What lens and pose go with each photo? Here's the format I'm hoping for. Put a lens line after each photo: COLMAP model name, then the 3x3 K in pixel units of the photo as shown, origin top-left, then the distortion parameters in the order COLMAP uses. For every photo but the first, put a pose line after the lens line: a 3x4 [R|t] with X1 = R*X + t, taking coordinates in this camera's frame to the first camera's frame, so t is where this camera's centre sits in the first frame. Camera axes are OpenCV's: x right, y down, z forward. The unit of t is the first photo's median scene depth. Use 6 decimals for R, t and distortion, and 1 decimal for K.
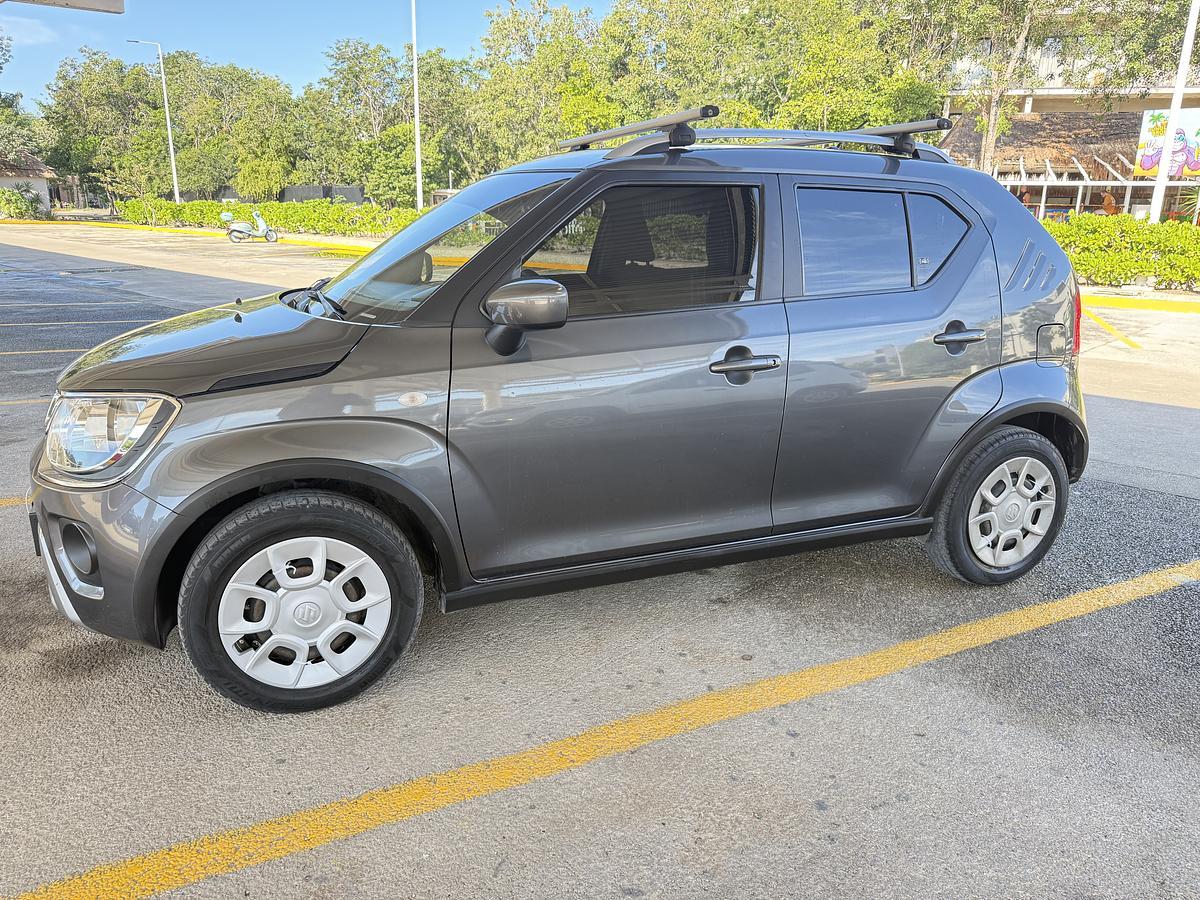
lens RADIAL K [[776.0, 0, 600.0], [0, 776.0, 450.0], [0, 0, 1]] dist [0.007320, -0.000996]
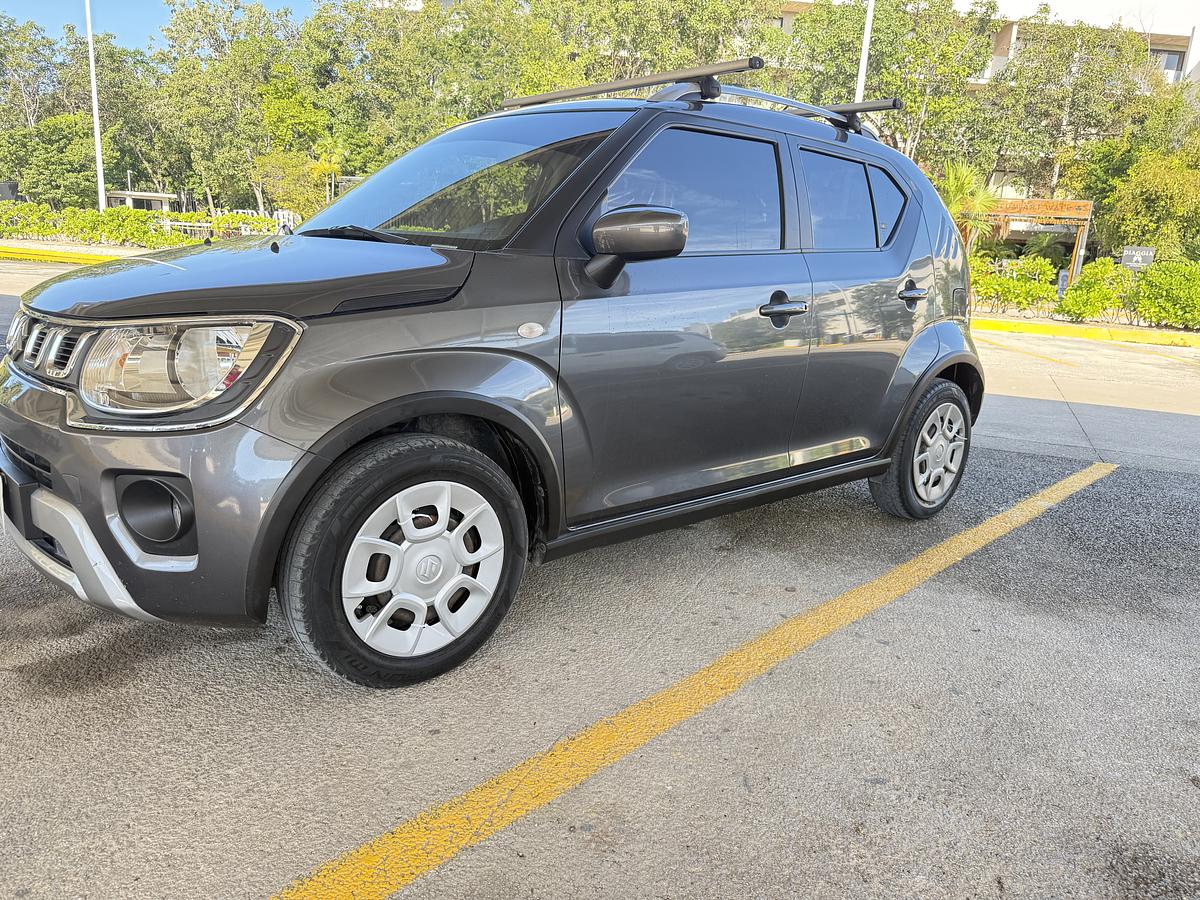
lens RADIAL K [[776.0, 0, 600.0], [0, 776.0, 450.0], [0, 0, 1]] dist [0.007320, -0.000996]
pose [[0.955336, -0.047041, 0.291754, -0.425902], [0.049674, 0.998764, -0.001622, 0.081703], [-0.291317, 0.016042, 0.956492, 0.080985]]
